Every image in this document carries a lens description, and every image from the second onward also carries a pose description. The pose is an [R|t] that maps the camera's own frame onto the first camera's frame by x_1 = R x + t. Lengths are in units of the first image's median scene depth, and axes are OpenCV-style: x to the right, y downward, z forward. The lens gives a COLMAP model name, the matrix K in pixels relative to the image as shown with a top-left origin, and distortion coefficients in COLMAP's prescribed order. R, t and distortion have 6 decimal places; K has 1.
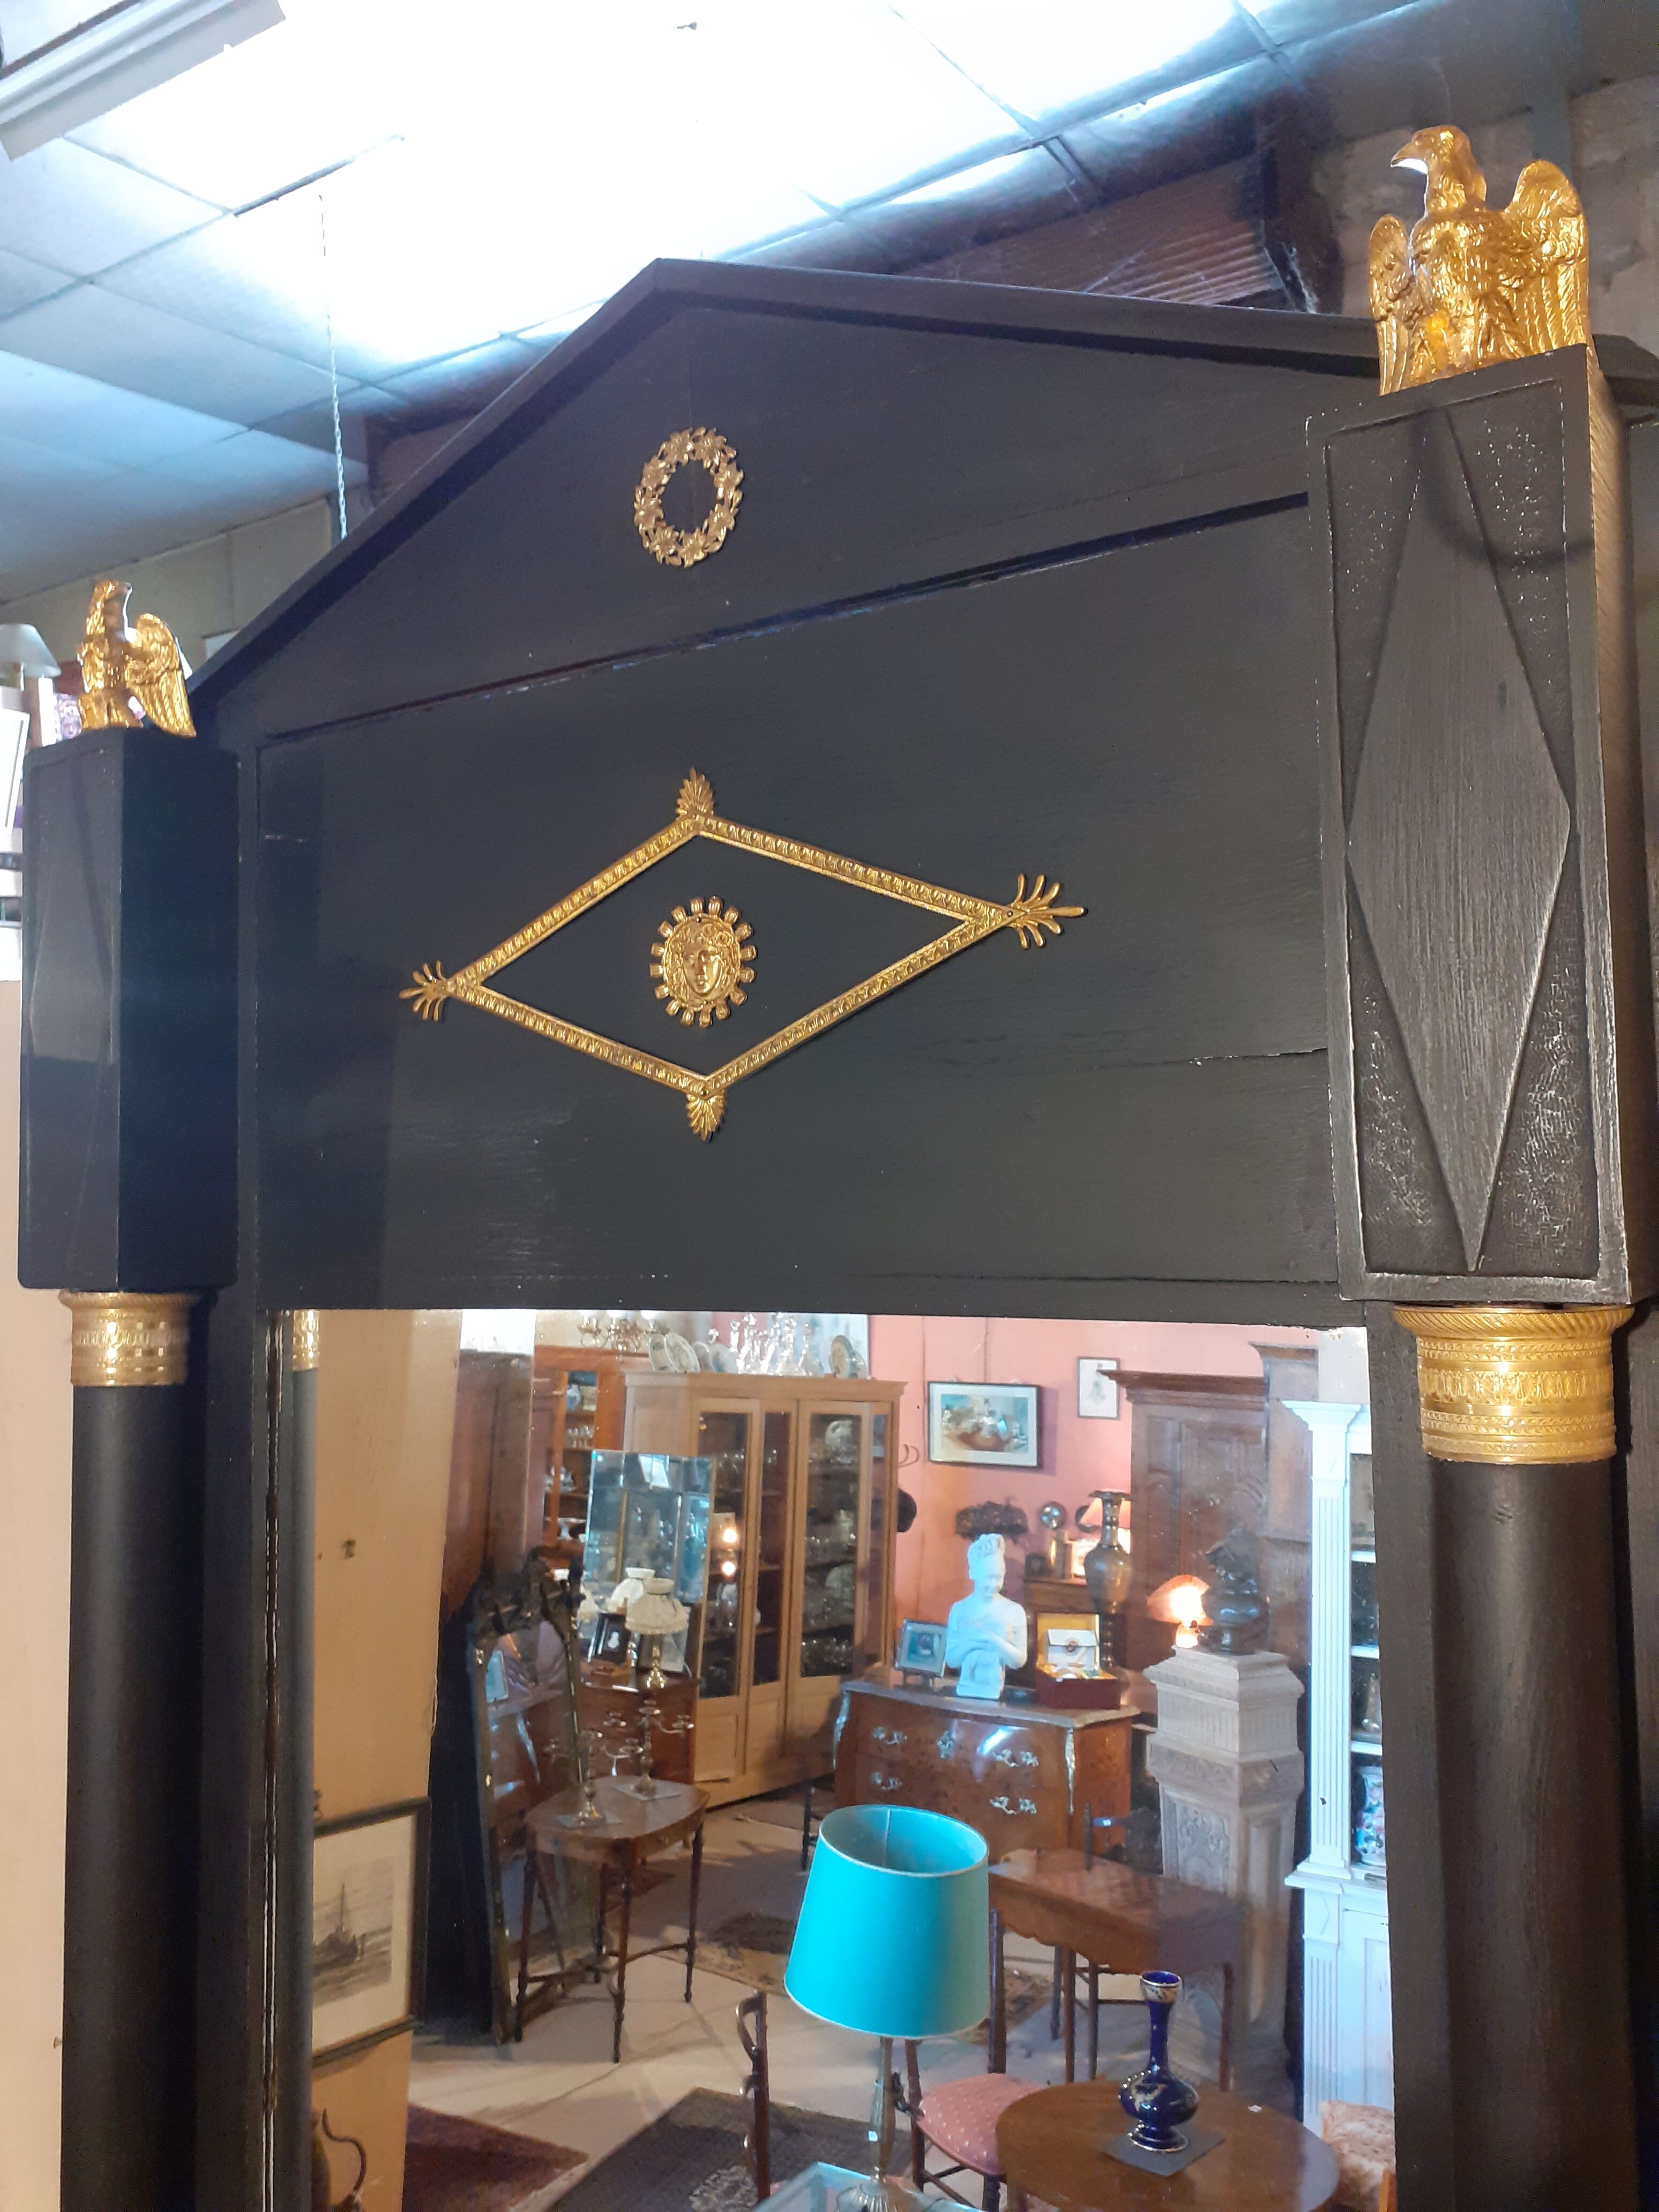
lens RADIAL K [[1712.6, 0, 841.4], [0, 1712.6, 1101.8], [0, 0, 1]] dist [0.051063, -0.104521]
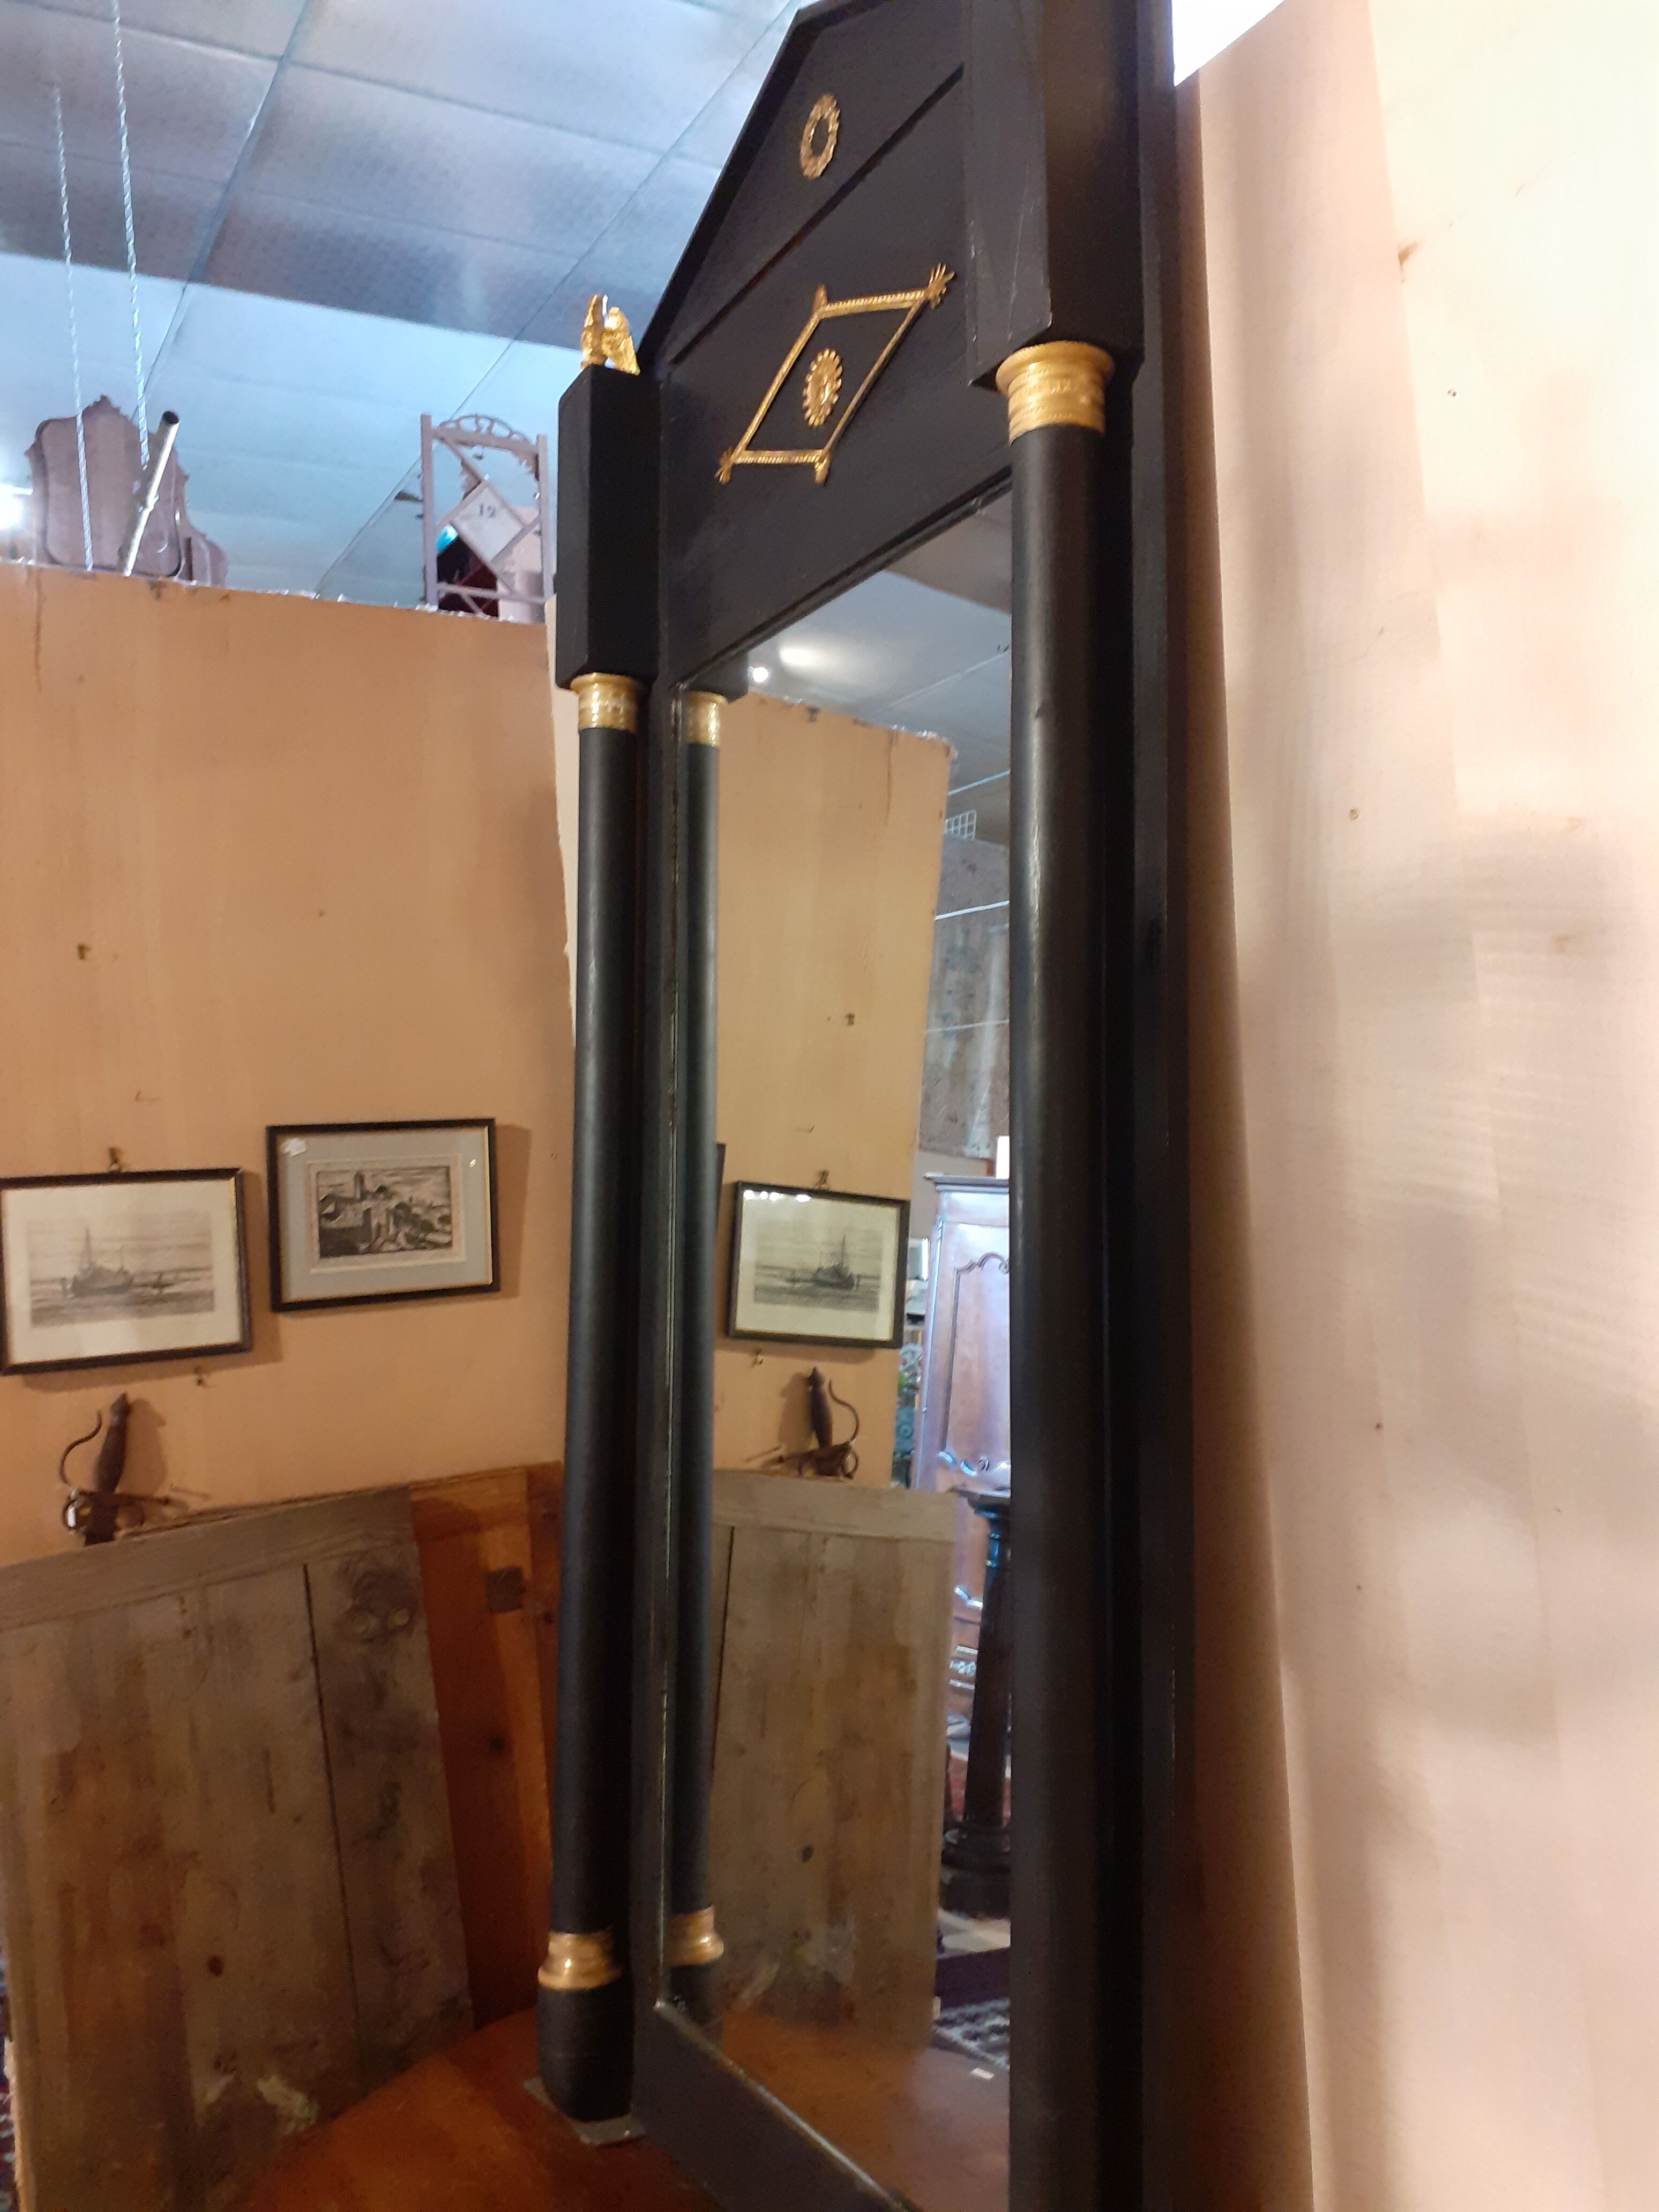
lens RADIAL K [[1735.0, 0, 798.5], [0, 1735.0, 1087.5], [0, 0, 1]] dist [0.177040, -0.400373]
pose [[0.874133, -0.023667, -0.485109, 0.764910], [0.017258, 0.999695, -0.017674, 0.672537], [0.485380, 0.007078, 0.874275, -0.610811]]
